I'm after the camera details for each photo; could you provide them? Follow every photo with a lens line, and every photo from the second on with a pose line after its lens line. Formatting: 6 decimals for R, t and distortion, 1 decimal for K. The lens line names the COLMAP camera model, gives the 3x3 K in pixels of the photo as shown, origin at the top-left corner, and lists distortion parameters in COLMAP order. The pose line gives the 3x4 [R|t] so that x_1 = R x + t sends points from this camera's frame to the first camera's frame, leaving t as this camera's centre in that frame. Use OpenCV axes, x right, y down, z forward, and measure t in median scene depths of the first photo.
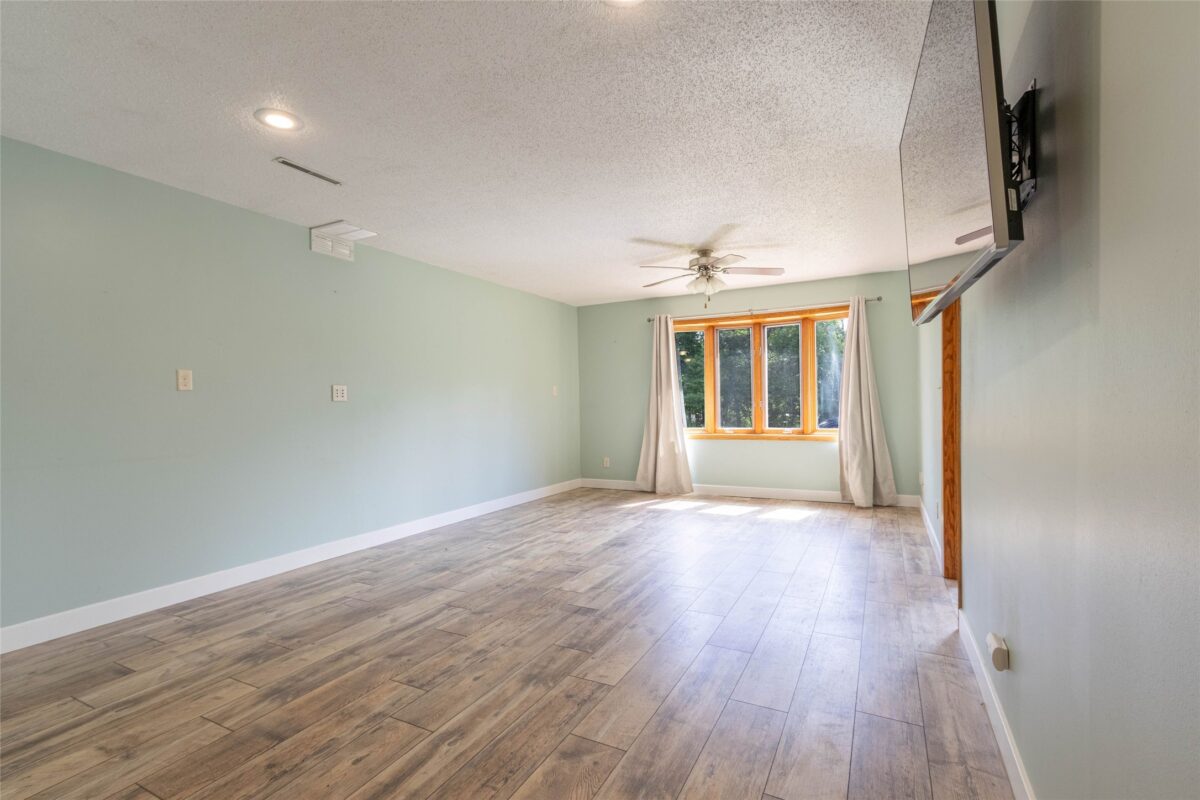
lens RADIAL K [[547.8, 0, 599.8], [0, 547.8, 402.7], [0, 0, 1]] dist [0.001493, 0.001426]
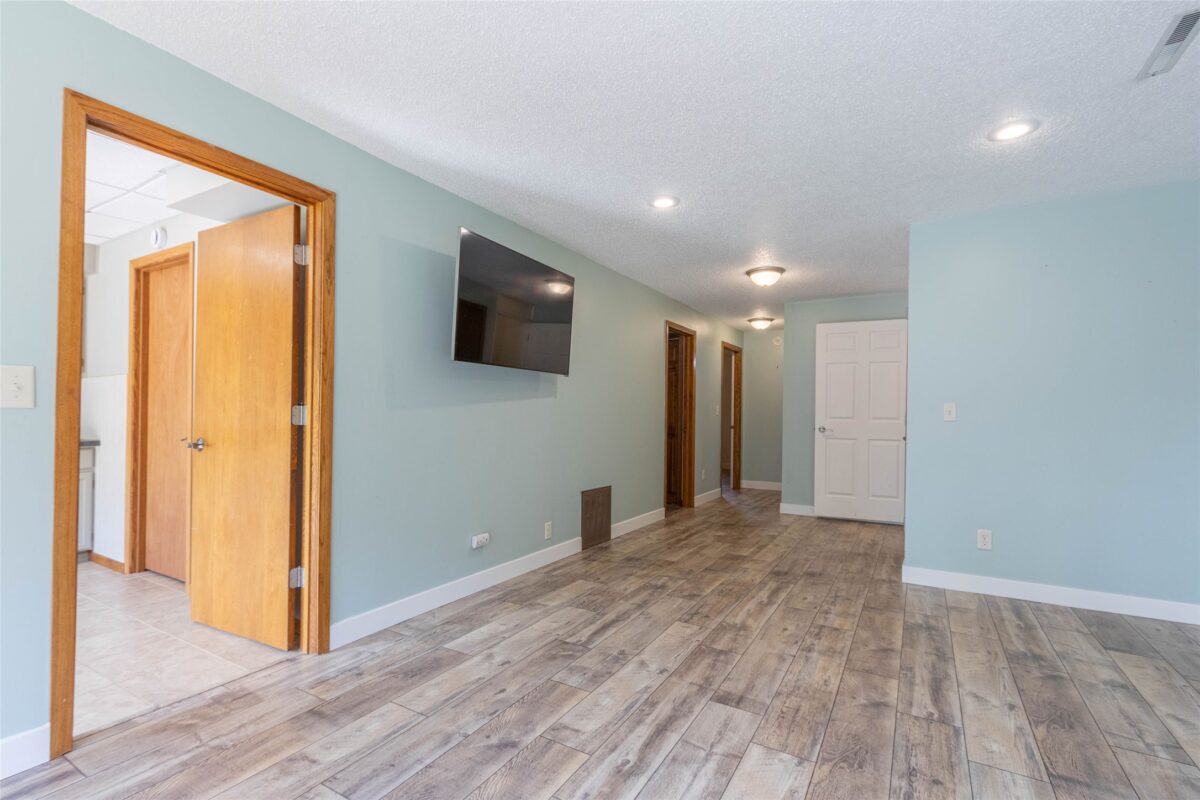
lens RADIAL K [[547.8, 0, 601.3], [0, 547.8, 406.7], [0, 0, 1]] dist [0.001493, 0.001426]
pose [[-0.998710, 0.008936, 0.049994, 0.117428], [0.008108, 0.999827, -0.016748, 0.001182], [-0.050135, -0.016321, -0.998609, 1.989929]]
